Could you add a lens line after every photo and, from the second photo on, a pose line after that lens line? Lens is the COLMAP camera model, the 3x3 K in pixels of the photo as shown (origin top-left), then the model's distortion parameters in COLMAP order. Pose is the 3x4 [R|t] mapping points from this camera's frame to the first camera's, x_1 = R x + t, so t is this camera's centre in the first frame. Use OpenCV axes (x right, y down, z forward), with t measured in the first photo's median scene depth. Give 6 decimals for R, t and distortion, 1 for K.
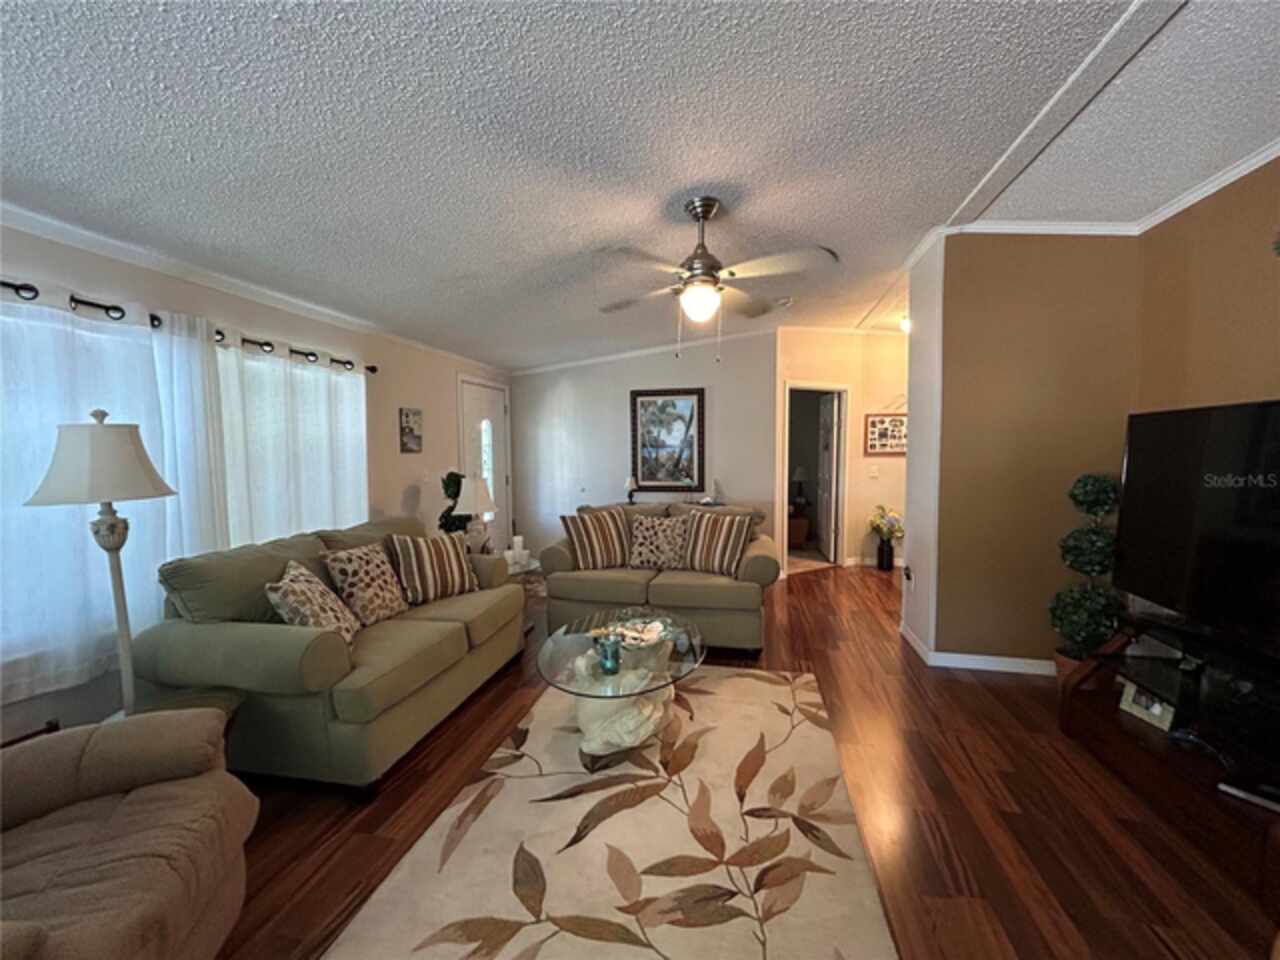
lens RADIAL K [[517.3, 0, 637.2], [0, 517.3, 476.1], [0, 0, 1]] dist [-0.004654, 0.001559]
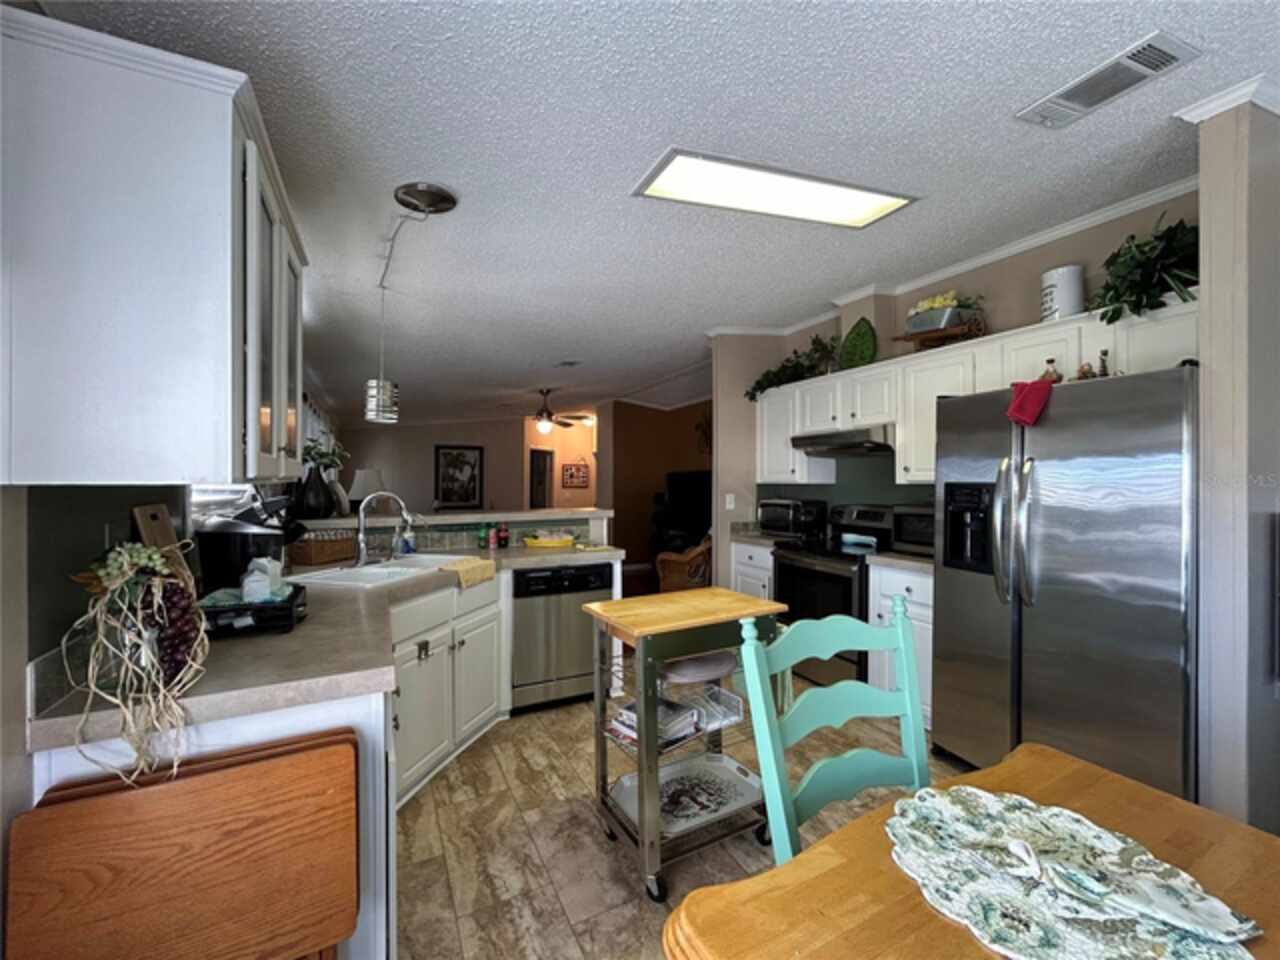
lens RADIAL K [[517.3, 0, 640.8], [0, 517.3, 482.7], [0, 0, 1]] dist [-0.004654, 0.001559]
pose [[0.775261, 0.013807, 0.631490, -0.522005], [0.022374, 0.998533, -0.049301, 0.040679], [-0.631244, 0.052350, 0.773815, -0.603352]]
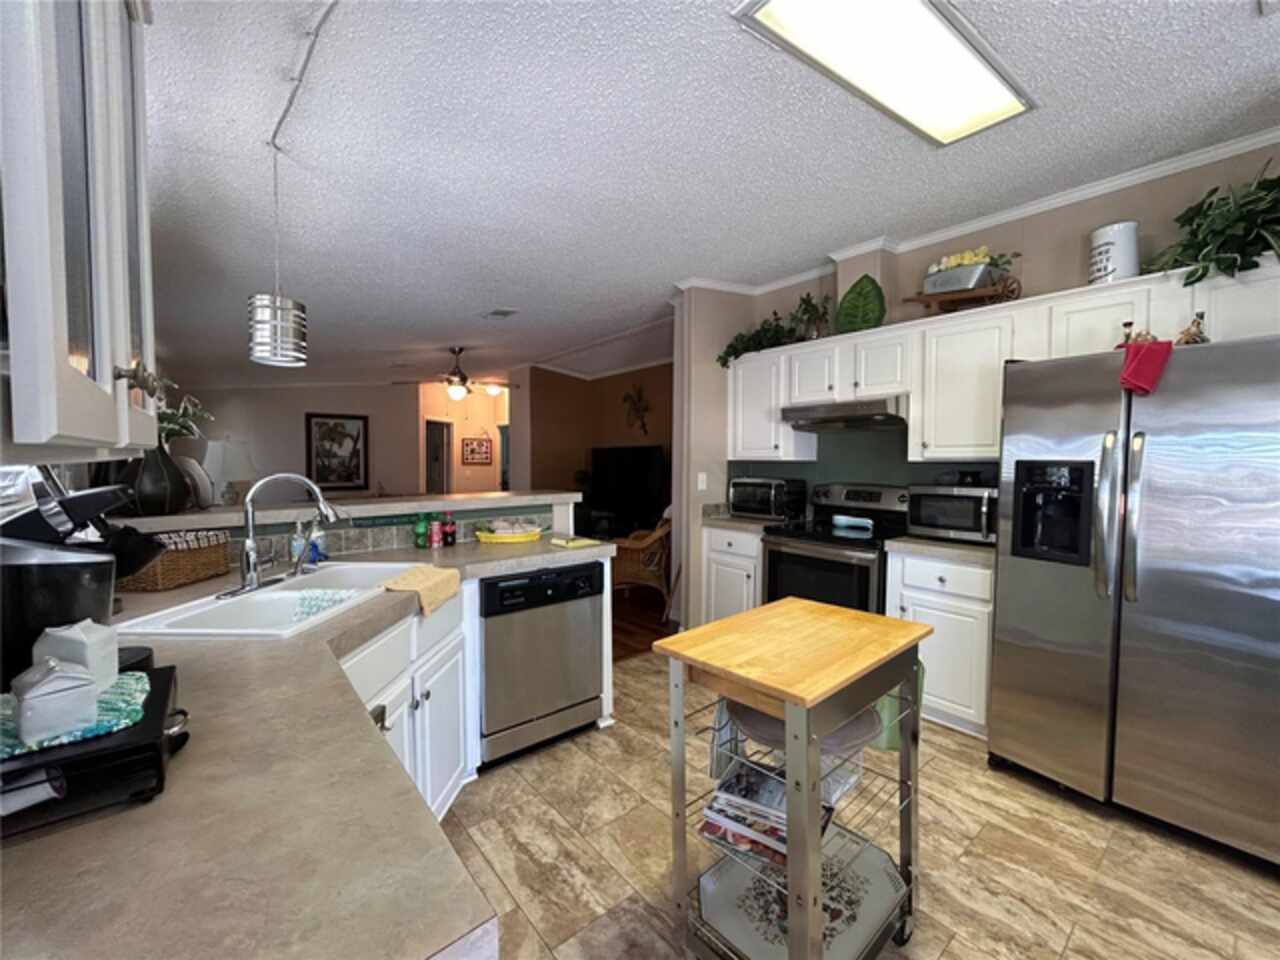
lens RADIAL K [[517.3, 0, 639.6], [0, 517.3, 482.4], [0, 0, 1]] dist [-0.004654, 0.001559]
pose [[0.618081, -0.020390, 0.785850, -0.516290], [0.030744, 0.999526, 0.001753, 0.031891], [-0.785513, 0.023076, 0.618414, -0.445268]]
